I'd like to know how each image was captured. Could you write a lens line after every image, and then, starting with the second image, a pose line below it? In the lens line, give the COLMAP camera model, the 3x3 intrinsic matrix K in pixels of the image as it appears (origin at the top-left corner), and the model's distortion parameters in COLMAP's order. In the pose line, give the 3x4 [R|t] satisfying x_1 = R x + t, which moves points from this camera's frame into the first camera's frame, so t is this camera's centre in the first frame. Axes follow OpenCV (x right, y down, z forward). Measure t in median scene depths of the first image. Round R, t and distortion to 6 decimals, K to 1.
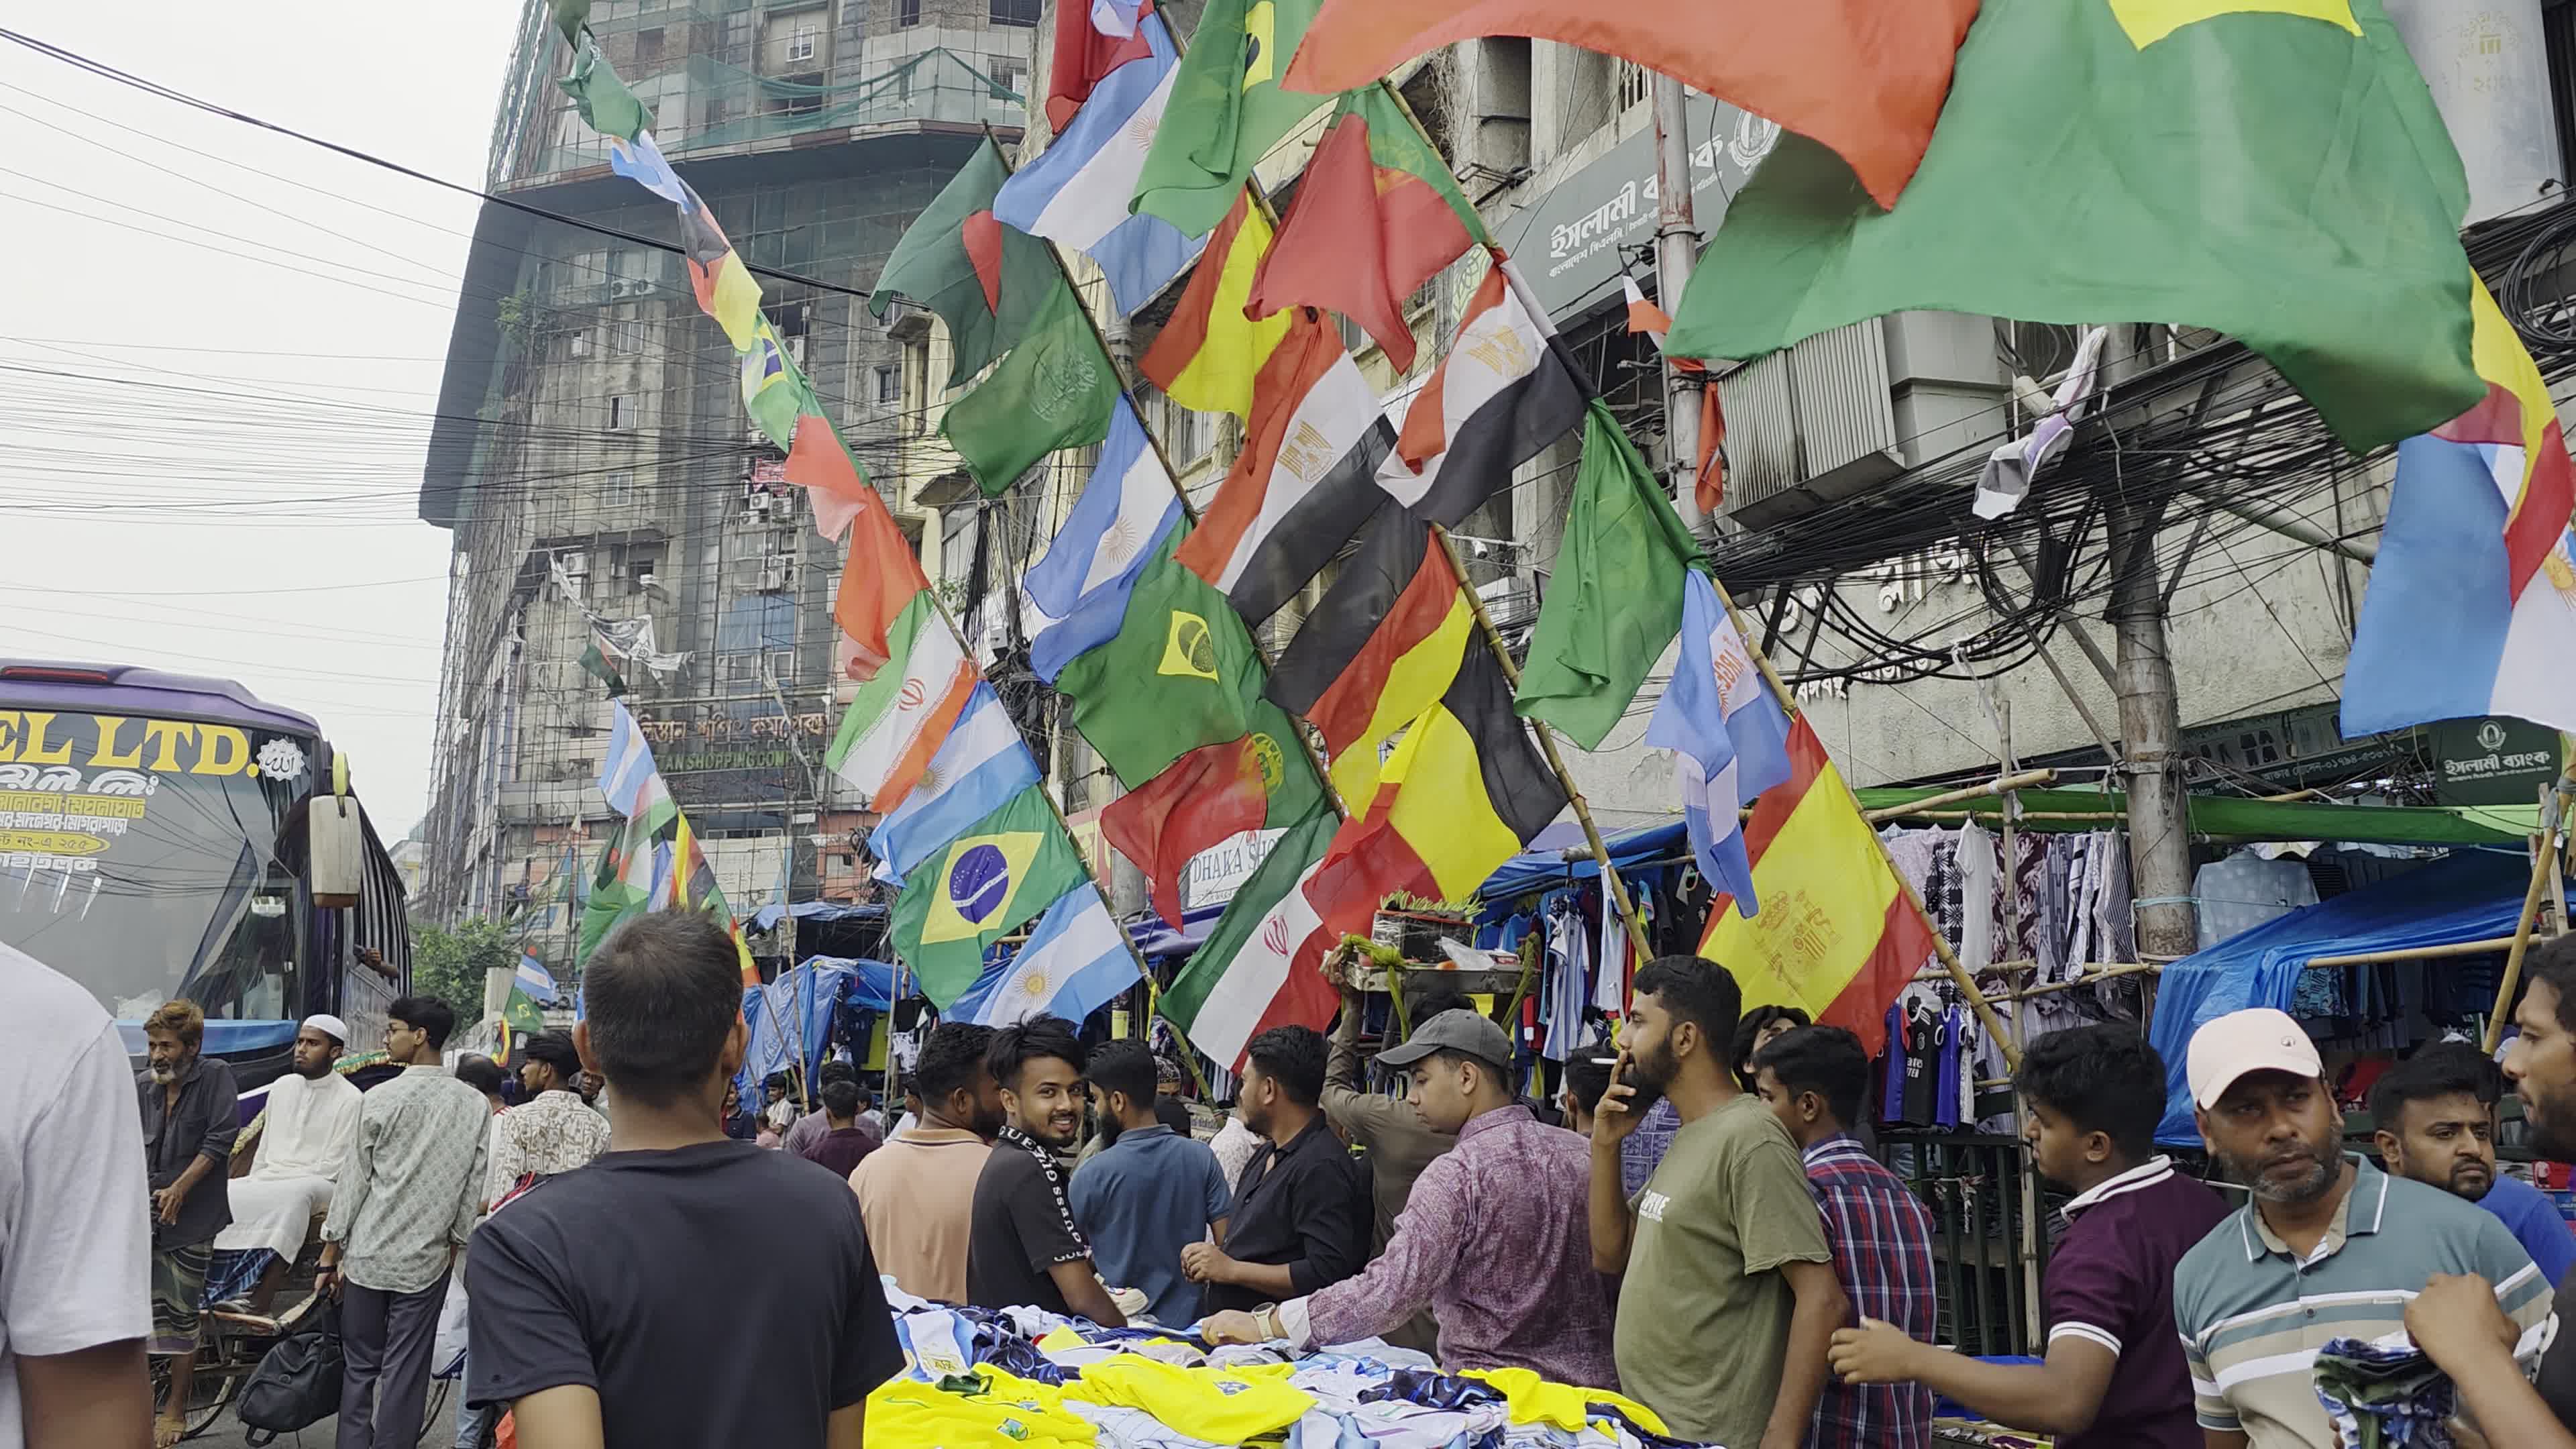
lens RADIAL K [[2240.2, 0, 1290.5], [0, 2240.2, 748.9], [0, 0, 1]] dist [-0.005160, 0.000284]
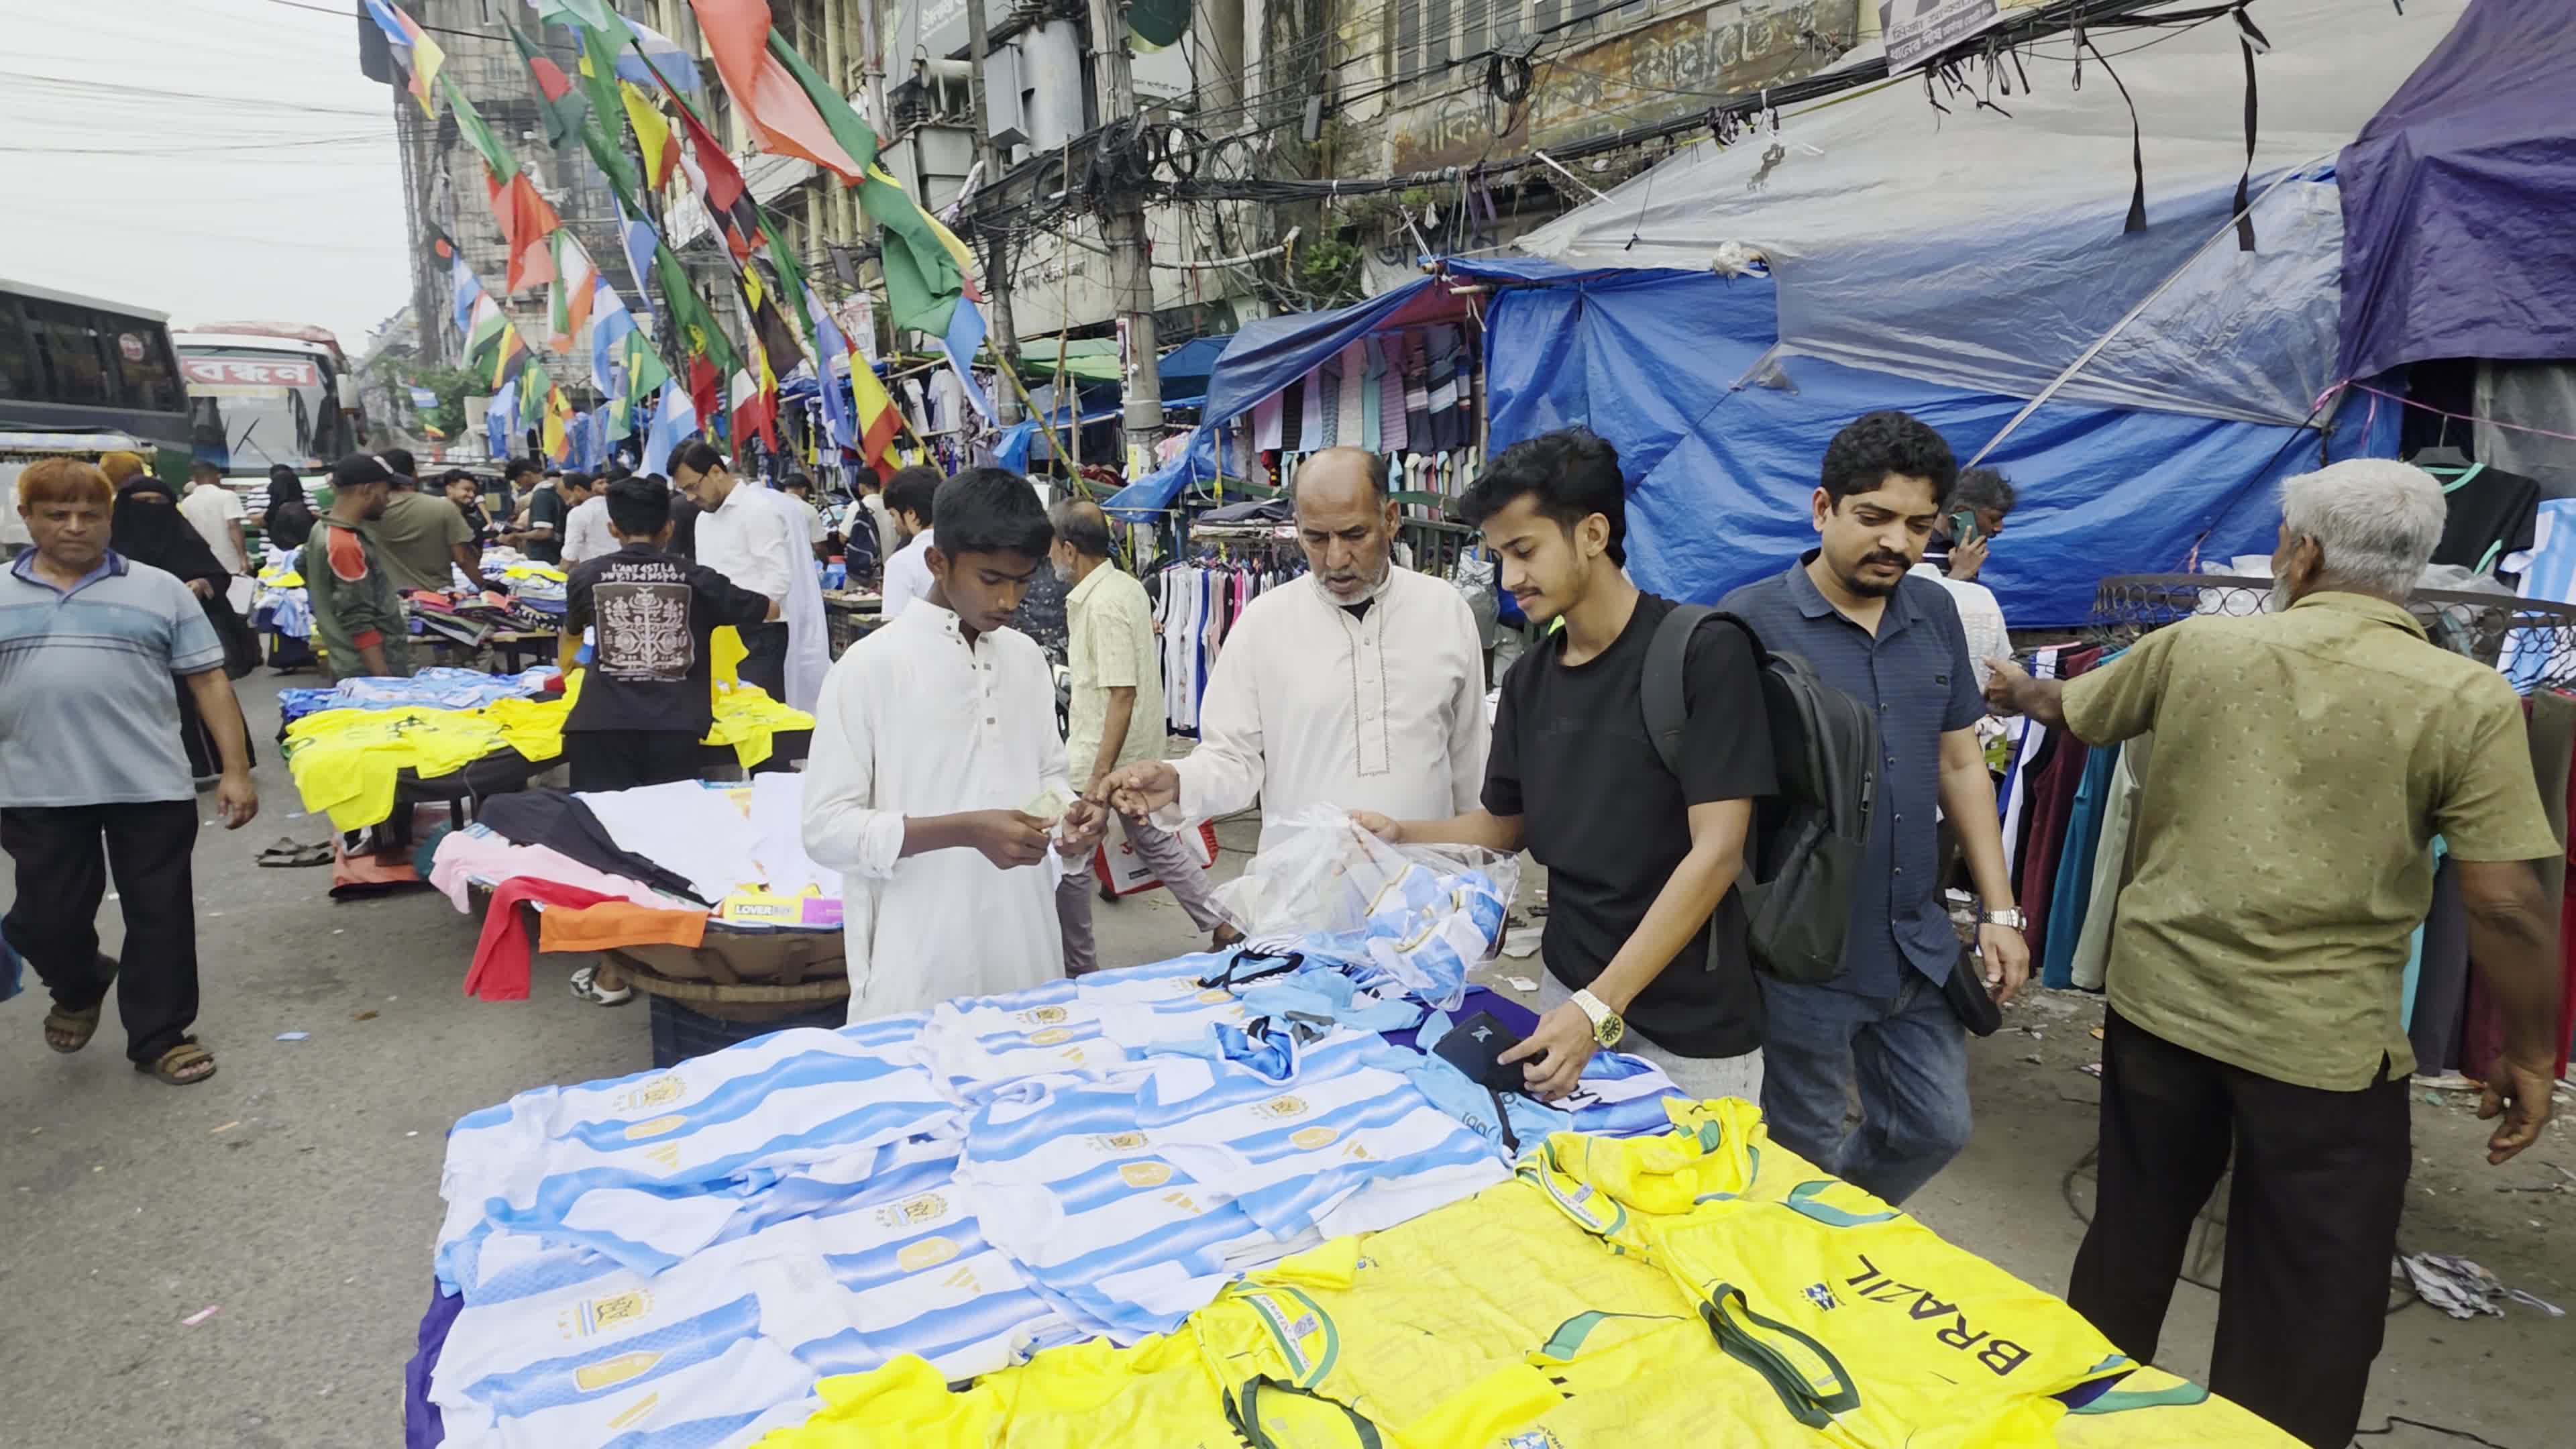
lens RADIAL K [[1310.5, 0, 1288.0], [0, 1310.5, 724.5], [0, 0, 1]] dist [-0.002427, -0.000409]
pose [[0.982185, -0.049576, 0.181259, 0.350179], [-0.015373, 0.940142, 0.340437, -0.089853], [-0.187287, -0.337158, 0.922631, -0.495012]]
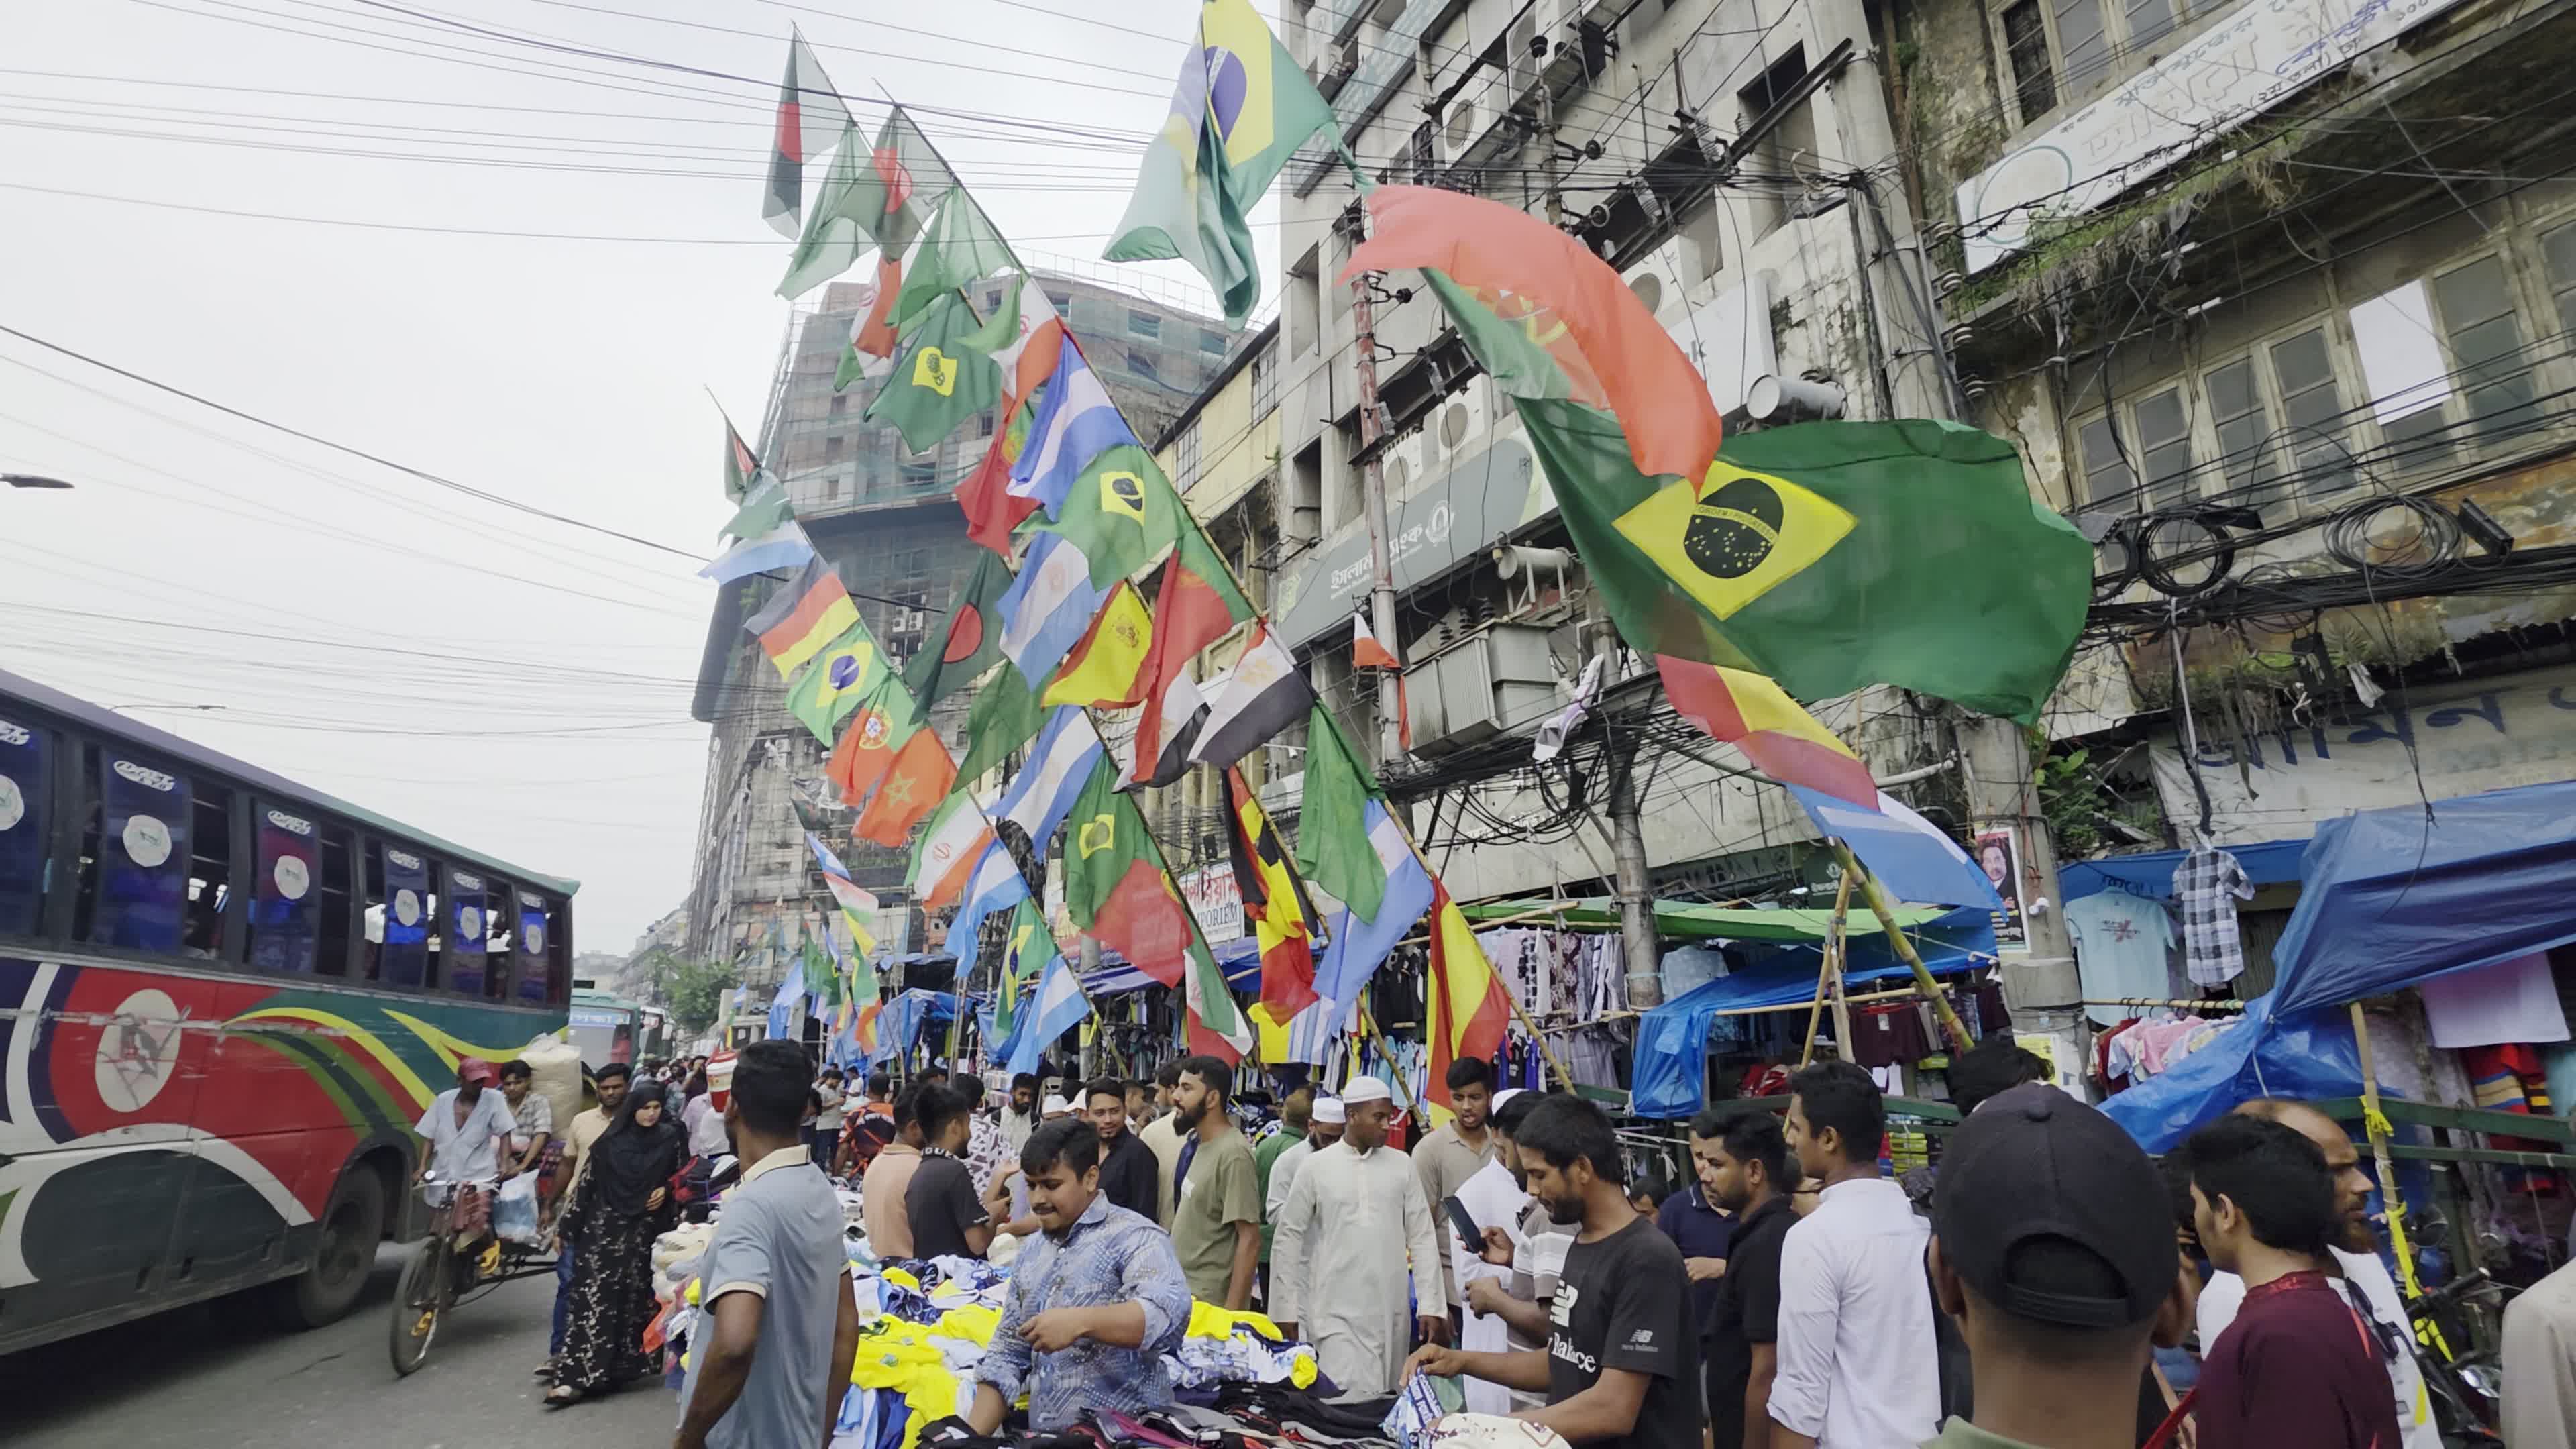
lens RADIAL K [[1310.5, 0, 1288.0], [0, 1310.5, 724.5], [0, 0, 1]] dist [-0.002427, -0.000409]
pose [[0.998372, -0.004881, 0.056826, 0.042046], [0.010135, 0.995657, -0.092547, -0.031416], [-0.056127, 0.092972, 0.994085, -0.033570]]
